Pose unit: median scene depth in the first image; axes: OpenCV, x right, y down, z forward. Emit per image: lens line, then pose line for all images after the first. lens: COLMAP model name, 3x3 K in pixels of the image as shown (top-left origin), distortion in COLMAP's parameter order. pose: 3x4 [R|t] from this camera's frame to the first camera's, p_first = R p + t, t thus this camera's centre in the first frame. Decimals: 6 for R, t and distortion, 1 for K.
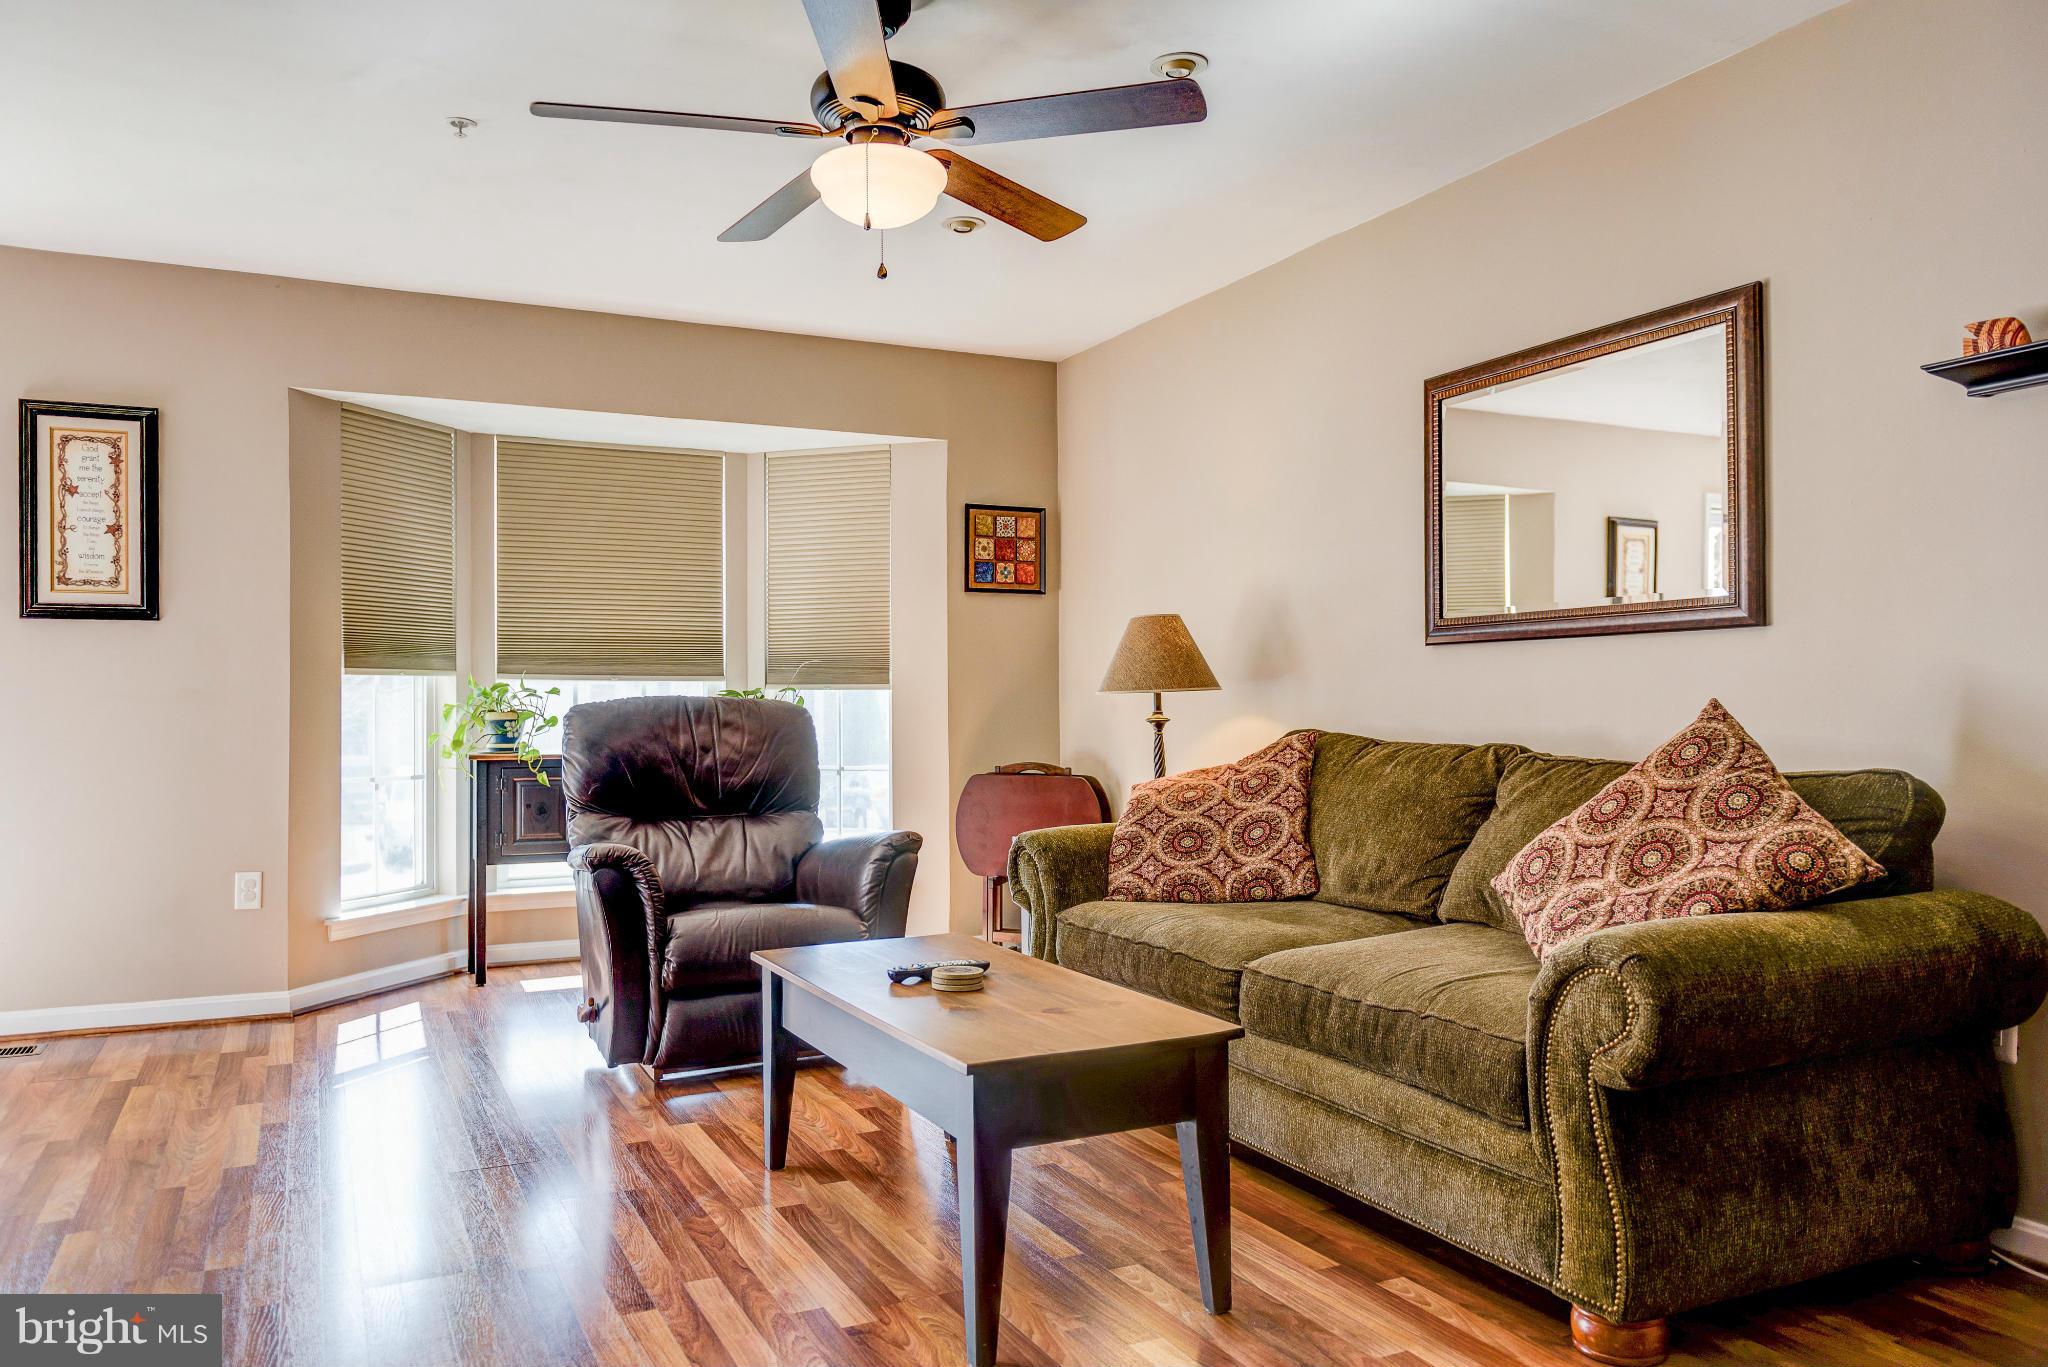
lens RADIAL K [[1474.7, 0, 1020.9], [0, 1474.7, 735.9], [0, 0, 1]] dist [0.000053, -0.000321]
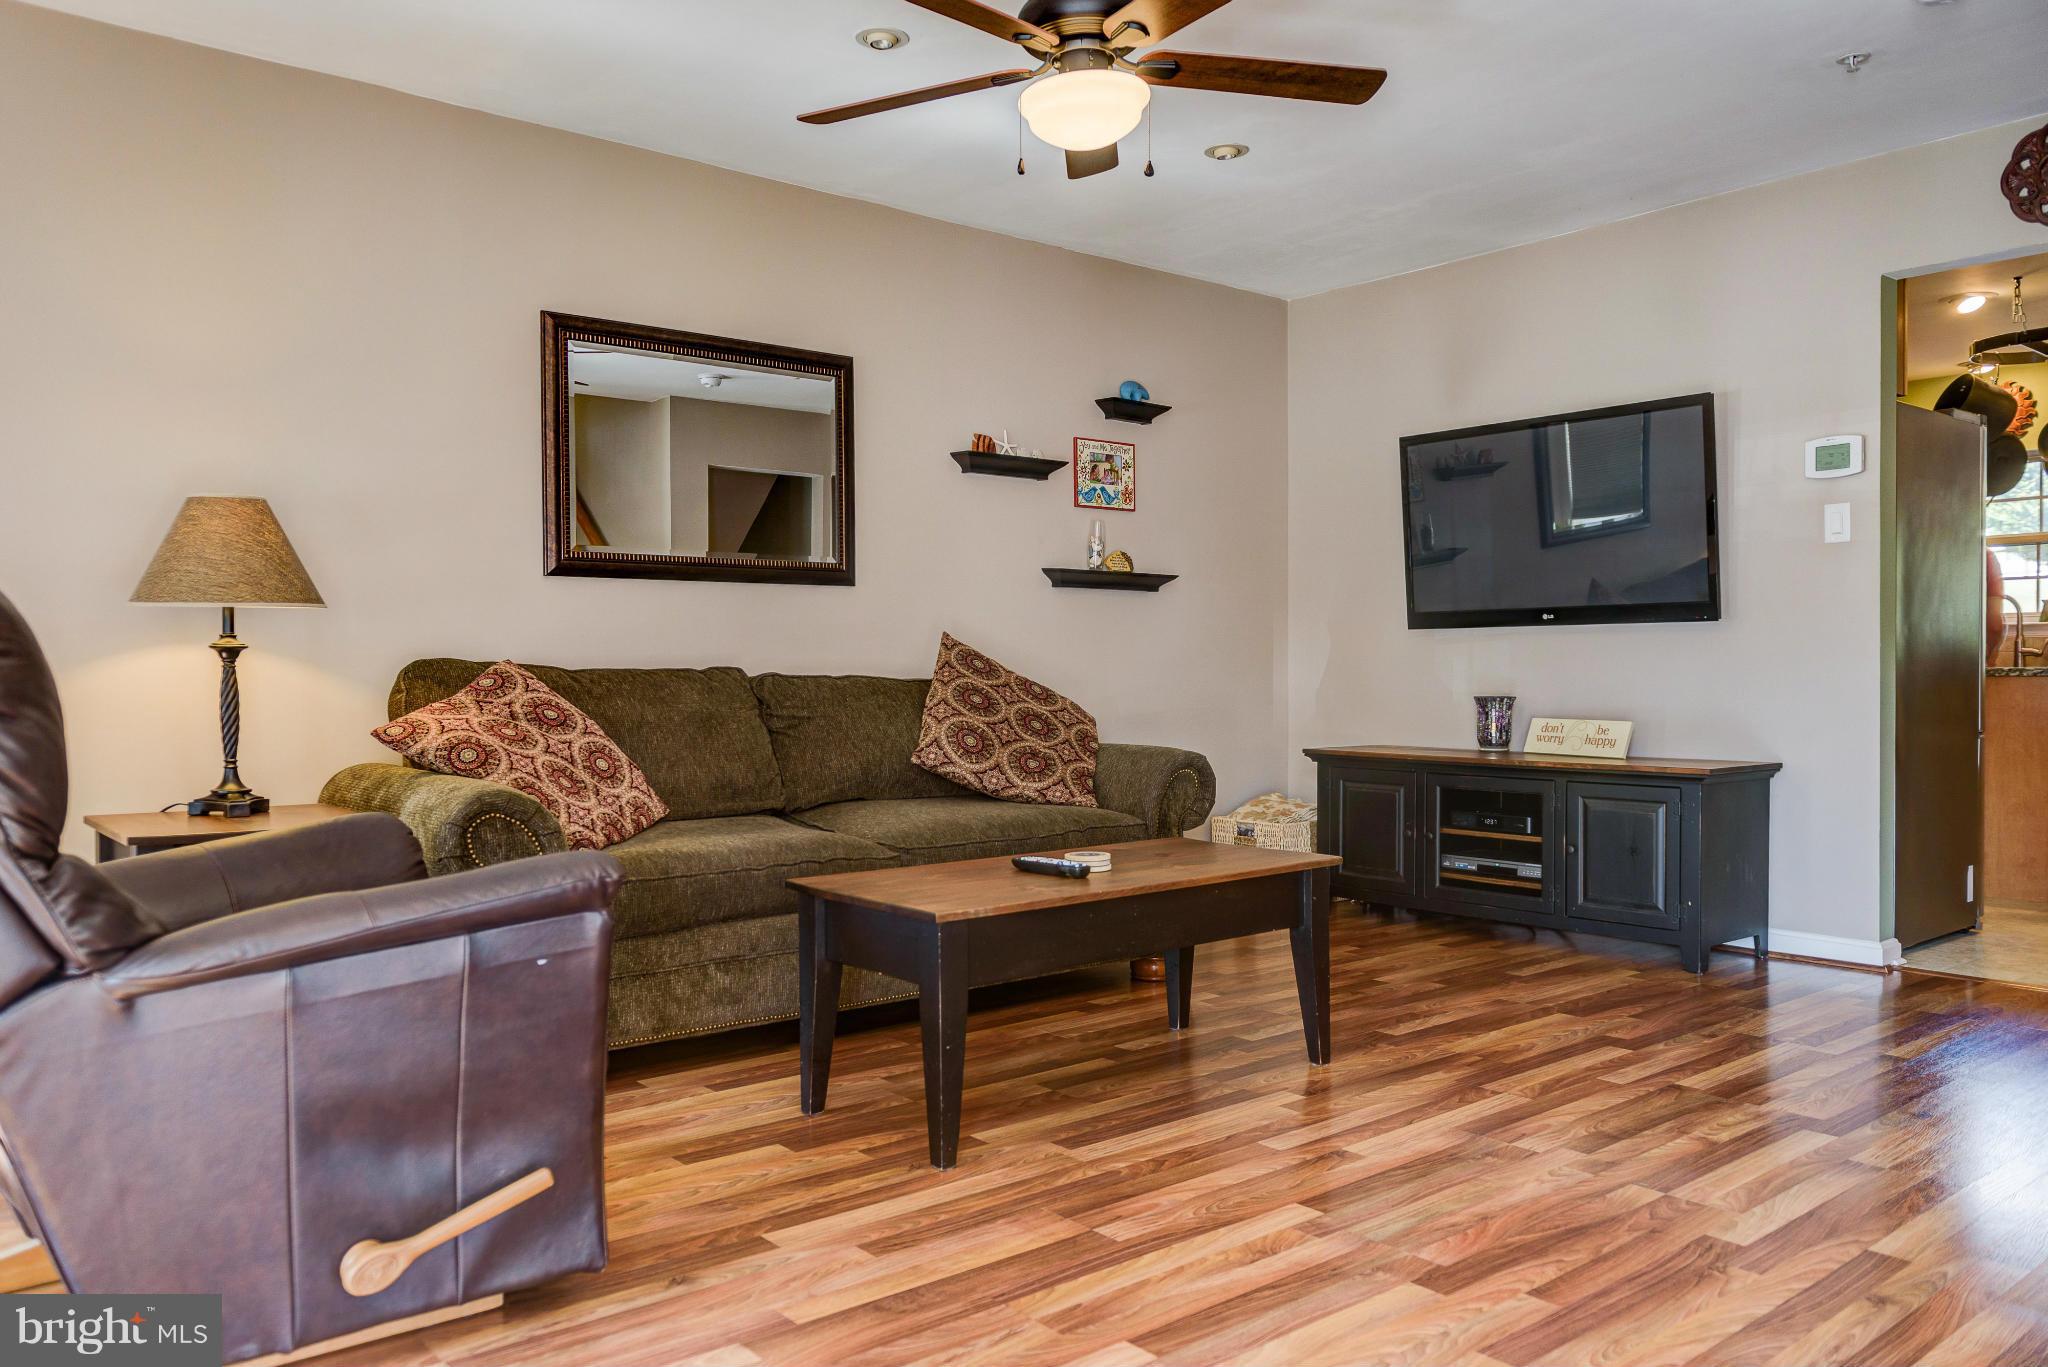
lens RADIAL K [[1463.6, 0, 1024.0], [0, 1463.6, 683.5], [0, 0, 1]] dist [0.001316, 0.000105]
pose [[-0.232539, 0.000319, 0.972587, -0.928869], [0.036097, 0.999314, 0.008302, 0.020327], [-0.971917, 0.037038, -0.232391, 1.094429]]
